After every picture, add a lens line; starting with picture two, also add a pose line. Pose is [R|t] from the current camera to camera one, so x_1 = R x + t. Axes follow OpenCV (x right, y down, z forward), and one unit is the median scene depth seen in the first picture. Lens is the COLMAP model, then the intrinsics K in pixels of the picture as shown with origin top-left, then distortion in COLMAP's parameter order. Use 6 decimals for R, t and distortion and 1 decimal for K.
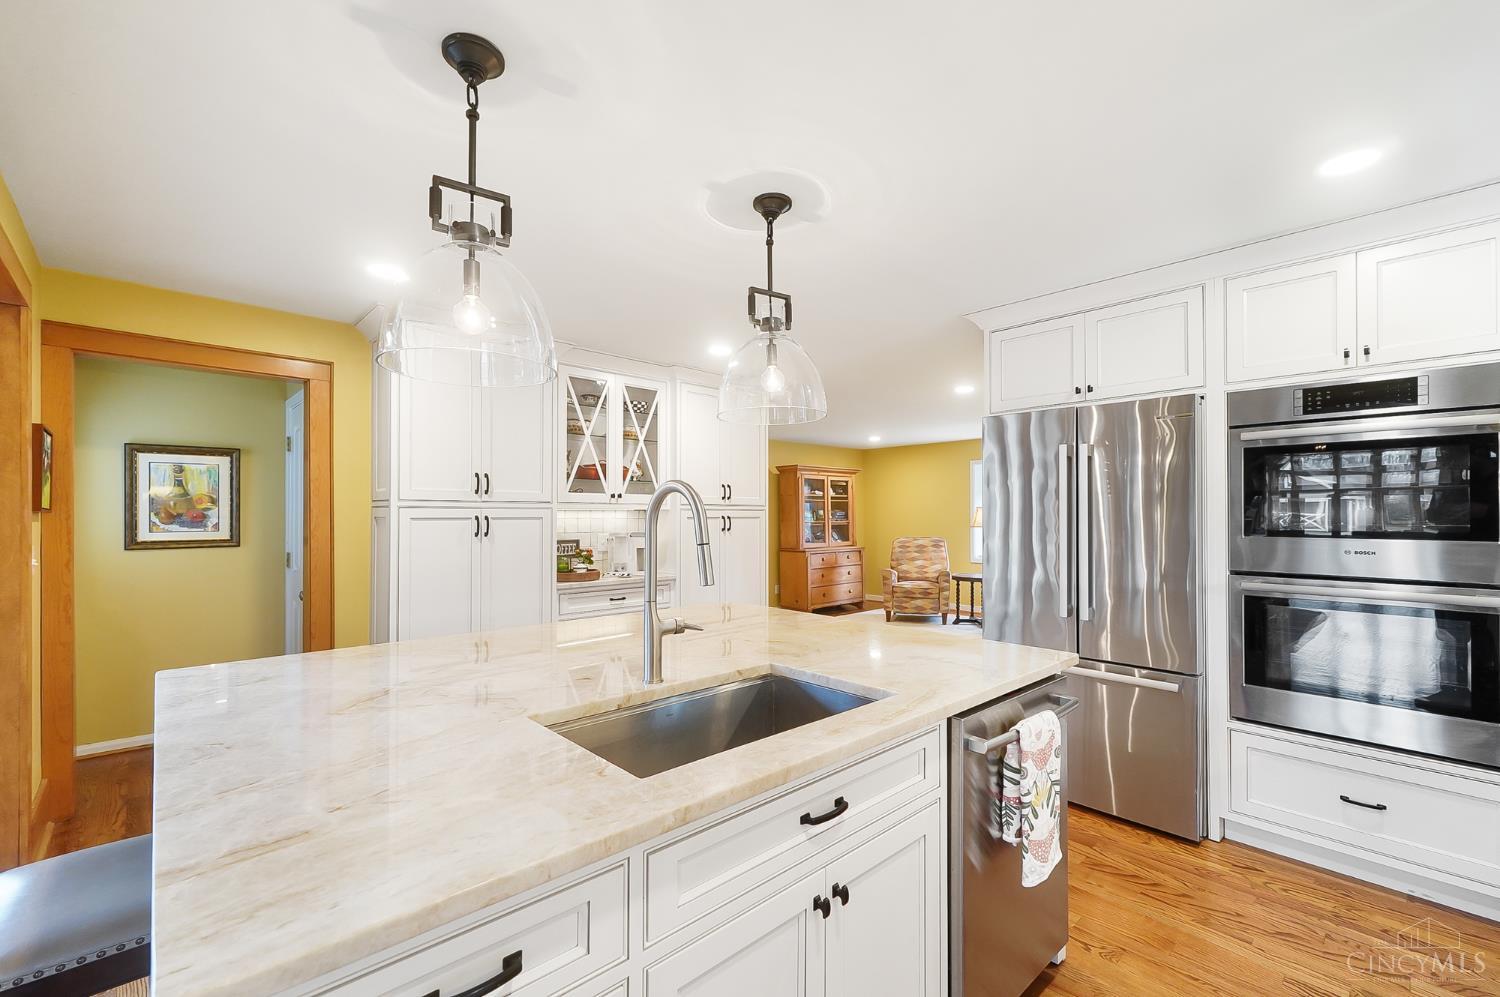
lens RADIAL K [[641.0, 0, 749.9], [0, 641.0, 514.2], [0, 0, 1]] dist [0.000344, 0.000023]
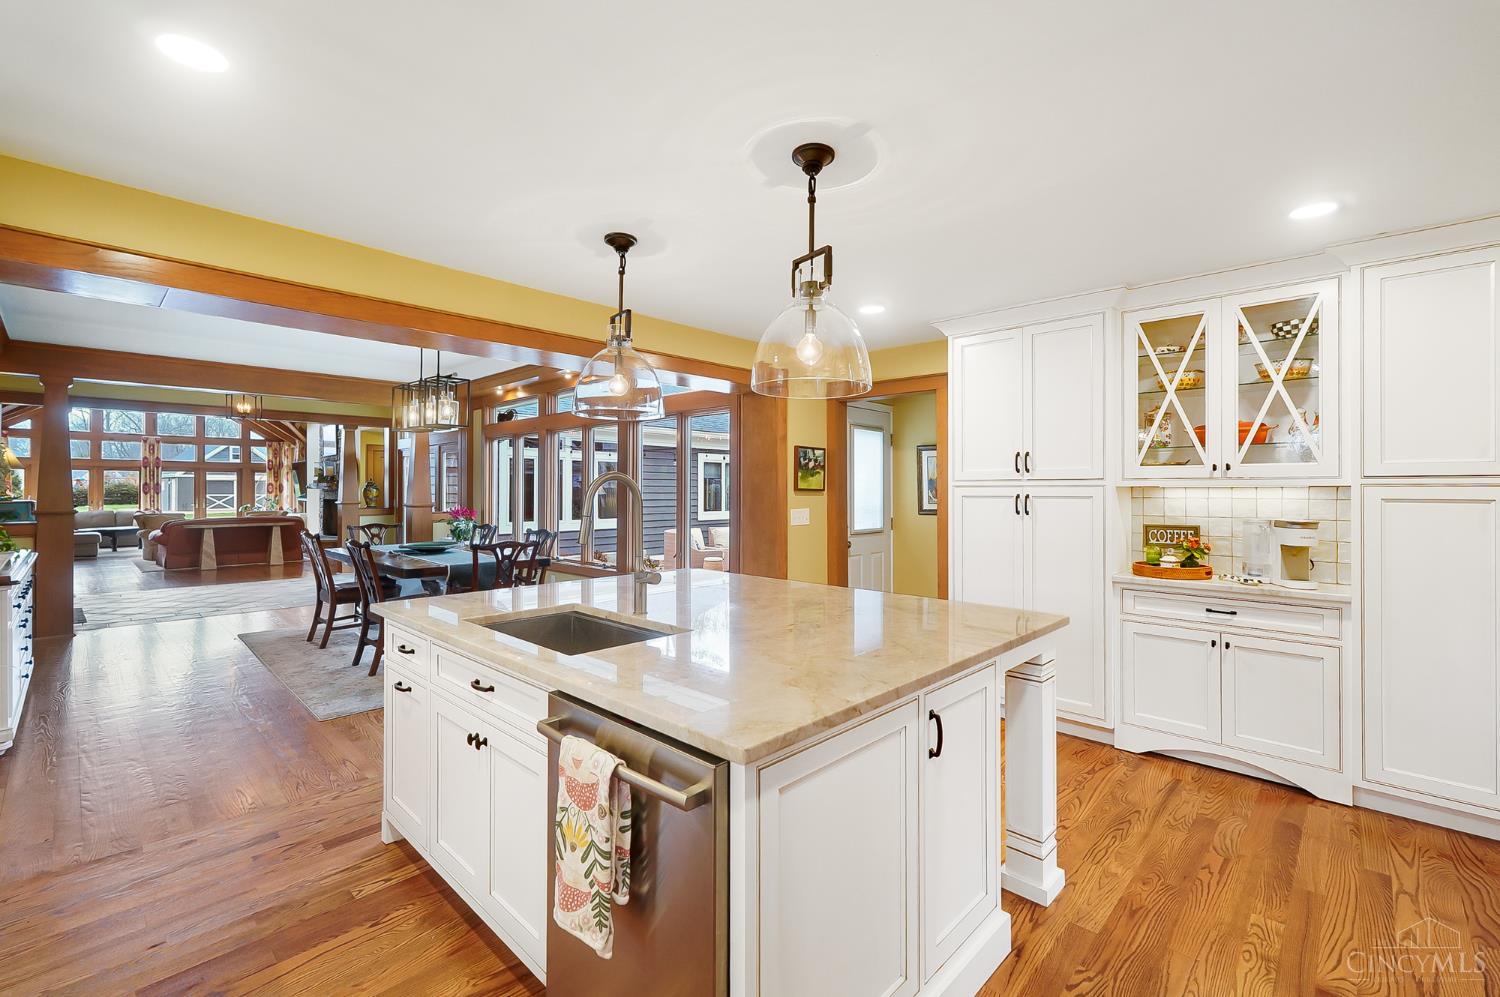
lens RADIAL K [[644.4, 0, 750.0], [0, 644.4, 486.9], [0, 0, 1]] dist [0.000928, 0.000082]
pose [[0.052307, -0.004201, -0.998622, 0.551604], [0.000388, 0.999991, -0.004186, -0.004512], [0.998631, -0.000168, 0.052309, 0.501277]]
